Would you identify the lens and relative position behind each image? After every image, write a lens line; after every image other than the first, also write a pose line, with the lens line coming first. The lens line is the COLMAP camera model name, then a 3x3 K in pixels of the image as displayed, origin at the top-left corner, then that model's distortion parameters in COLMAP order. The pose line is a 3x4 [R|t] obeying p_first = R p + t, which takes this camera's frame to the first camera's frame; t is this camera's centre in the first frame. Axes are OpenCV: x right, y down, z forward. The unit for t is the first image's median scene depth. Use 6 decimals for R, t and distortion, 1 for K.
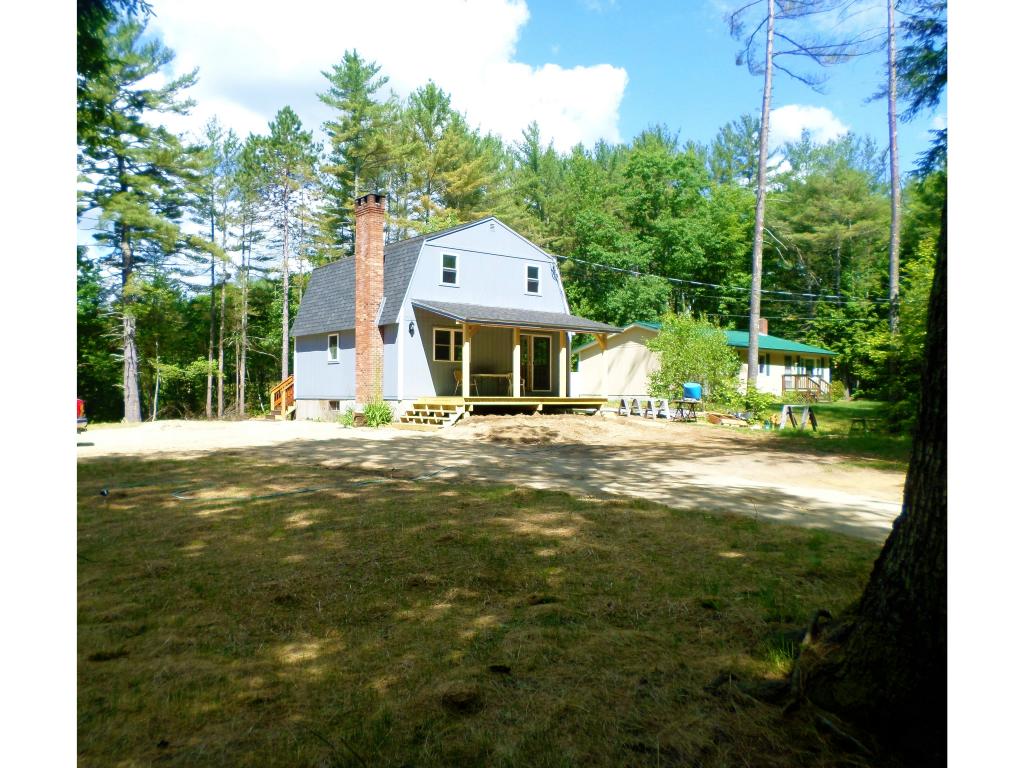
lens RADIAL K [[793.3, 0, 517.3], [0, 793.3, 378.9], [0, 0, 1]] dist [0.006597, -0.007778]
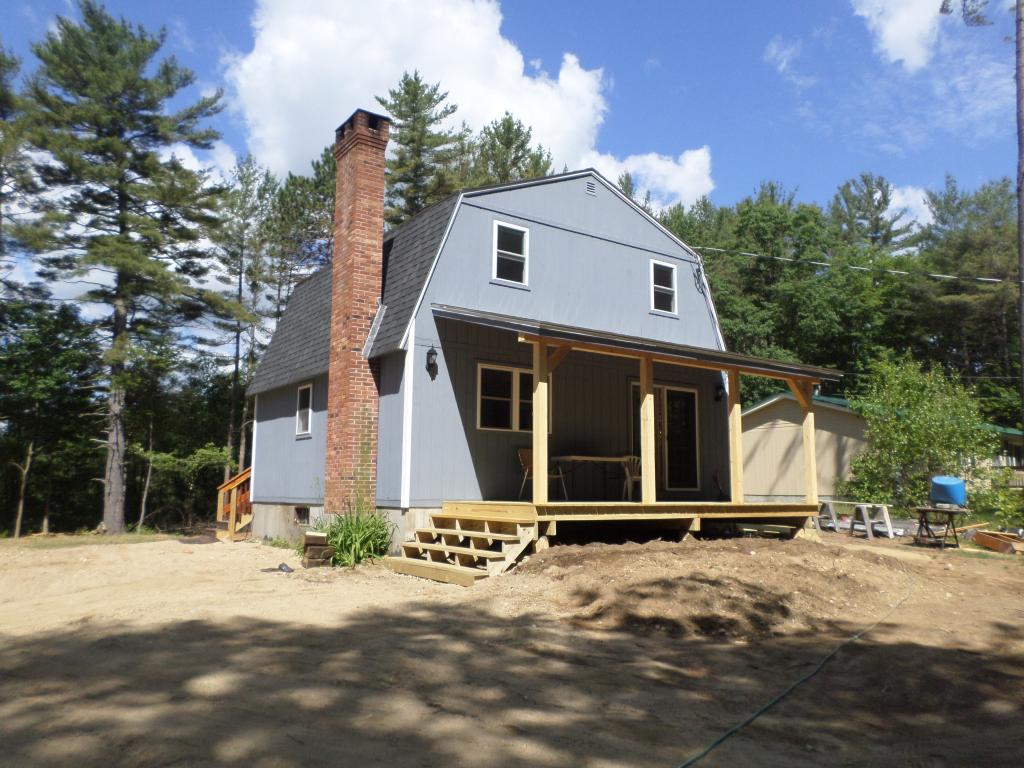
lens RADIAL K [[793.3, 0, 517.3], [0, 793.3, 378.9], [0, 0, 1]] dist [0.006597, -0.007778]
pose [[0.994085, -0.012009, -0.107936, -0.022763], [-0.001036, 0.992773, -0.120004, 0.005149], [0.108597, 0.119406, 0.986888, 0.437593]]
